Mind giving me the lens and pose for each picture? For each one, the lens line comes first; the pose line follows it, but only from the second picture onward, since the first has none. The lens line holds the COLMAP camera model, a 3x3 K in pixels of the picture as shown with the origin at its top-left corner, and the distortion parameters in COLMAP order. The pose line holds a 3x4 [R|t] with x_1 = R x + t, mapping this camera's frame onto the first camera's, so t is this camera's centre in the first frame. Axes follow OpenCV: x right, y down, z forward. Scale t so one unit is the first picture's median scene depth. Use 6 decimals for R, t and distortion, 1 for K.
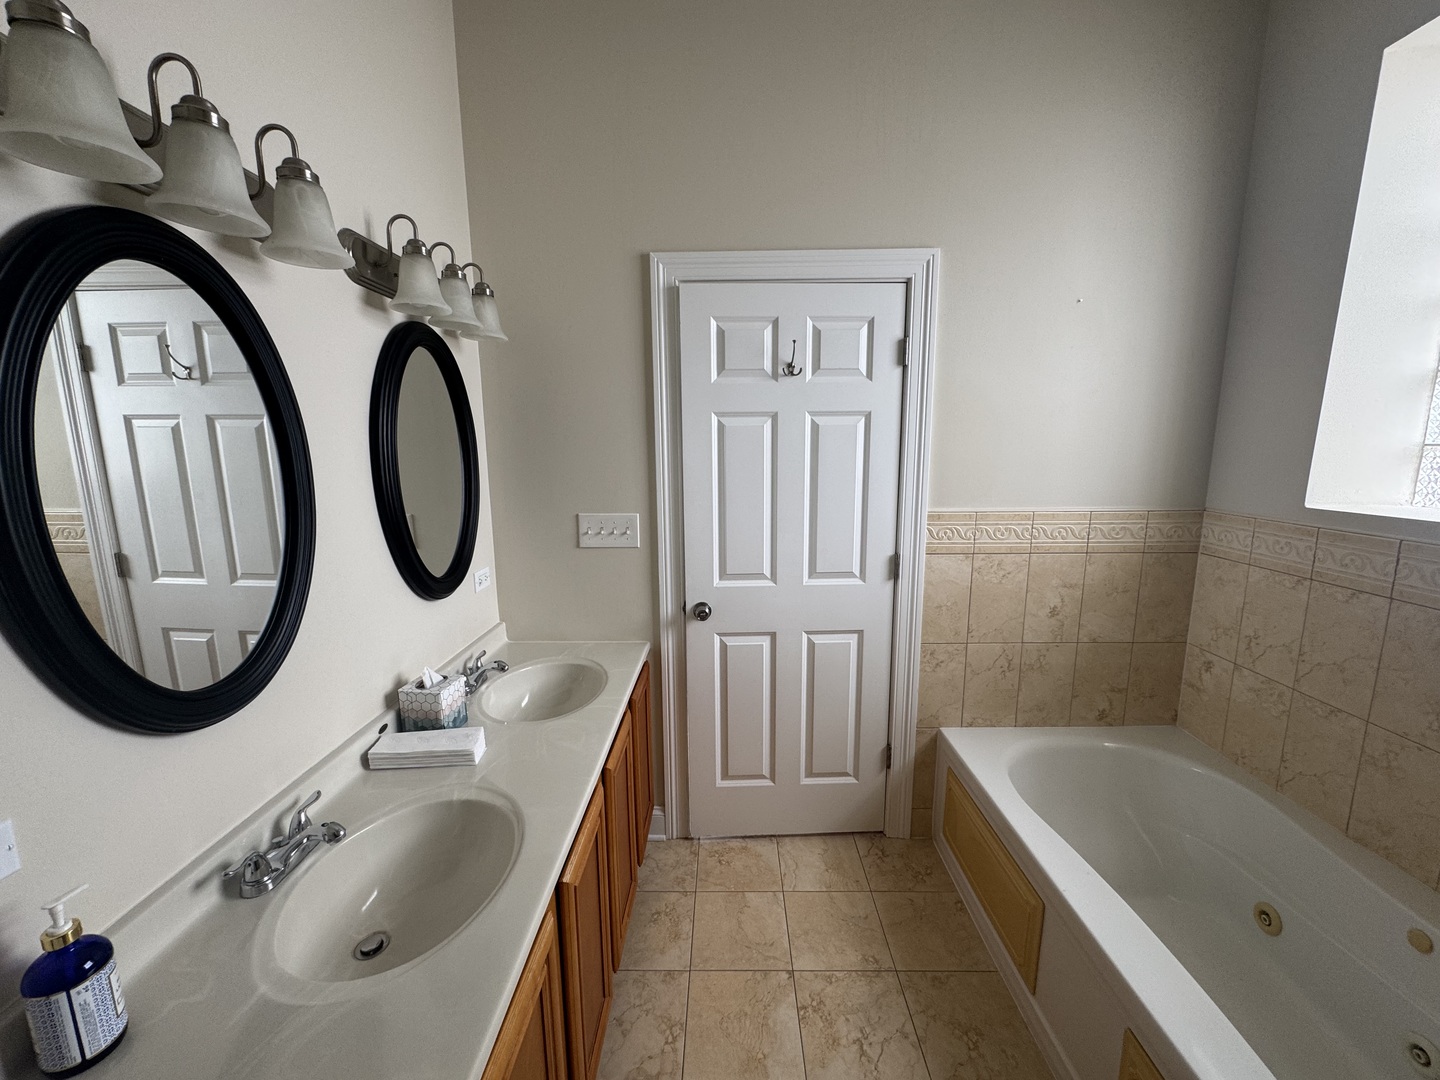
lens RADIAL K [[573.1, 0, 713.7], [0, 573.1, 537.7], [0, 0, 1]] dist [0.001184, 0.000246]
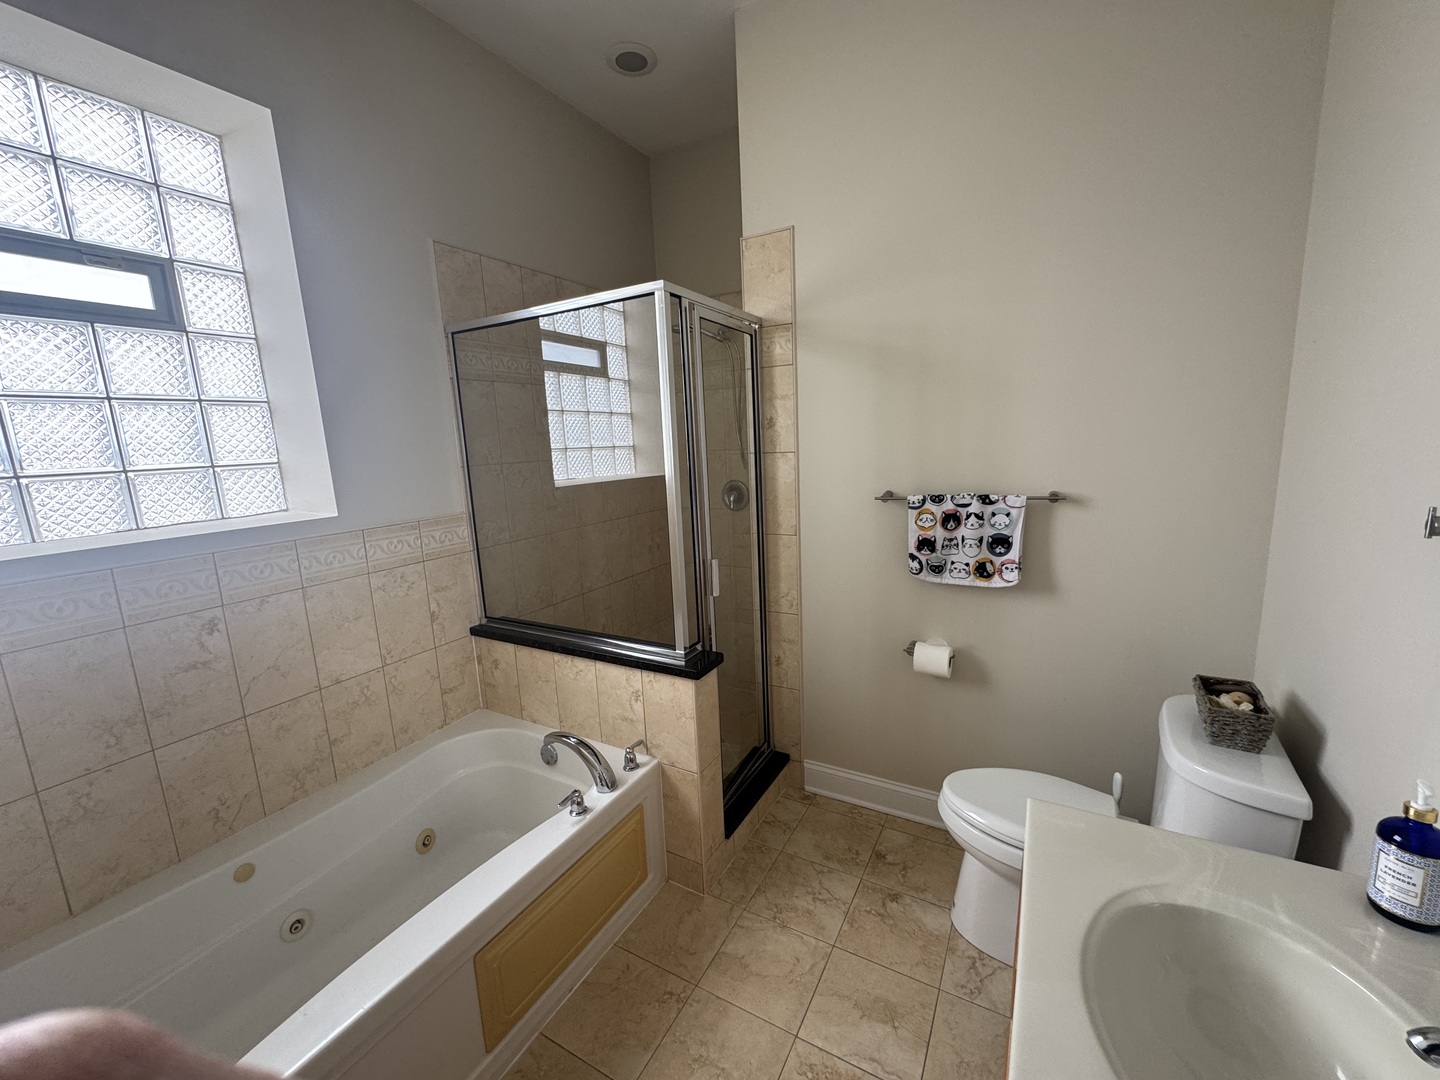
lens RADIAL K [[573.1, 0, 713.7], [0, 573.1, 537.7], [0, 0, 1]] dist [0.001184, 0.000246]
pose [[0.522379, -0.165910, 0.836418, 0.166916], [0.184068, 0.979703, 0.079374, -0.000947], [-0.832610, 0.112495, 0.542315, 0.005009]]
